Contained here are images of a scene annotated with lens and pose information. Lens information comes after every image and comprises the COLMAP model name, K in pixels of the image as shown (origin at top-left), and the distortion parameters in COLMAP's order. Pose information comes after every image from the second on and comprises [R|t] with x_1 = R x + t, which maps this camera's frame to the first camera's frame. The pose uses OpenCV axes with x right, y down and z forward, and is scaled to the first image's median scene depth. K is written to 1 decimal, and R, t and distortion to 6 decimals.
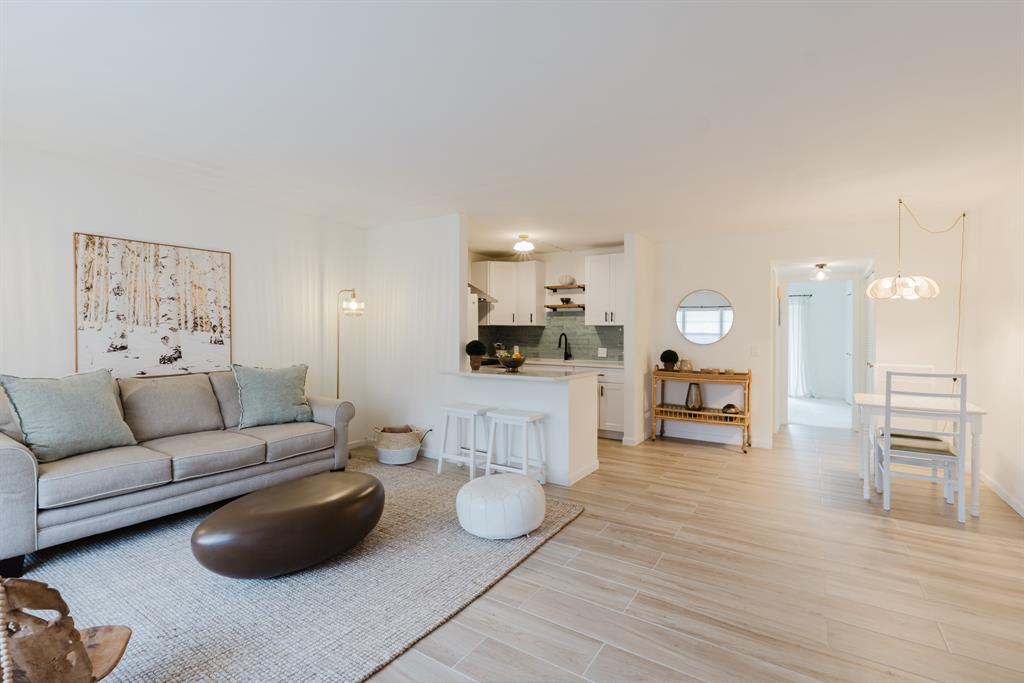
lens RADIAL K [[477.5, 0, 508.6], [0, 477.5, 316.6], [0, 0, 1]] dist [-0.000672, -0.000838]
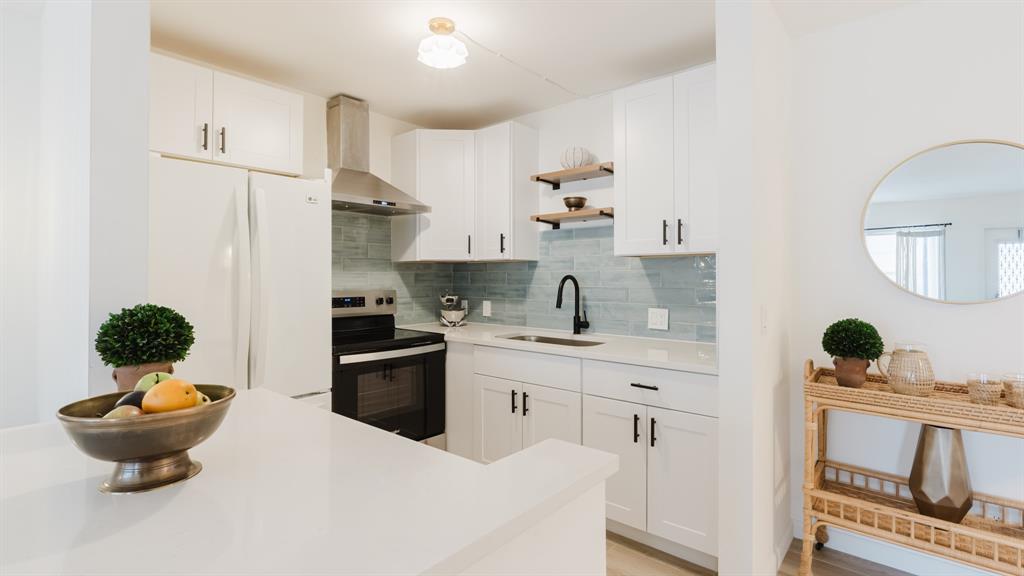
lens RADIAL K [[474.3, 0, 512.6], [0, 474.3, 275.7], [0, 0, 1]] dist [-0.004851, -0.000534]
pose [[0.990841, -0.011183, -0.134571, 0.204331], [0.015467, 0.999405, 0.030827, 0.034653], [0.134146, -0.032626, 0.990424, 0.921064]]
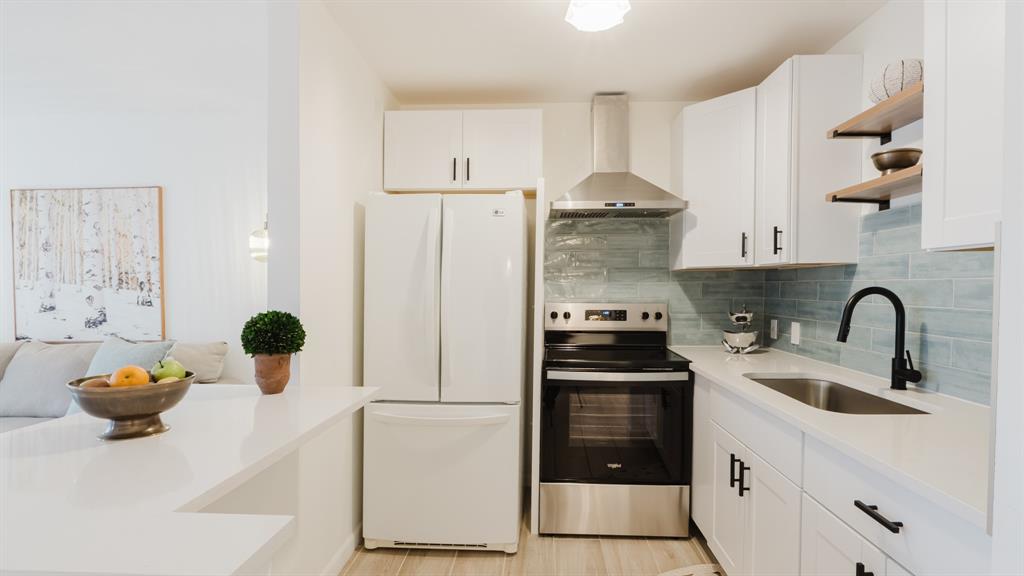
lens RADIAL K [[483.3, 0, 525.8], [0, 483.3, 299.4], [0, 0, 1]] dist [-0.002034, -0.000339]
pose [[0.516759, 0.013604, -0.856023, 0.407144], [0.035396, 0.998679, 0.037238, 0.041508], [0.855399, -0.049543, 0.515595, 1.168159]]
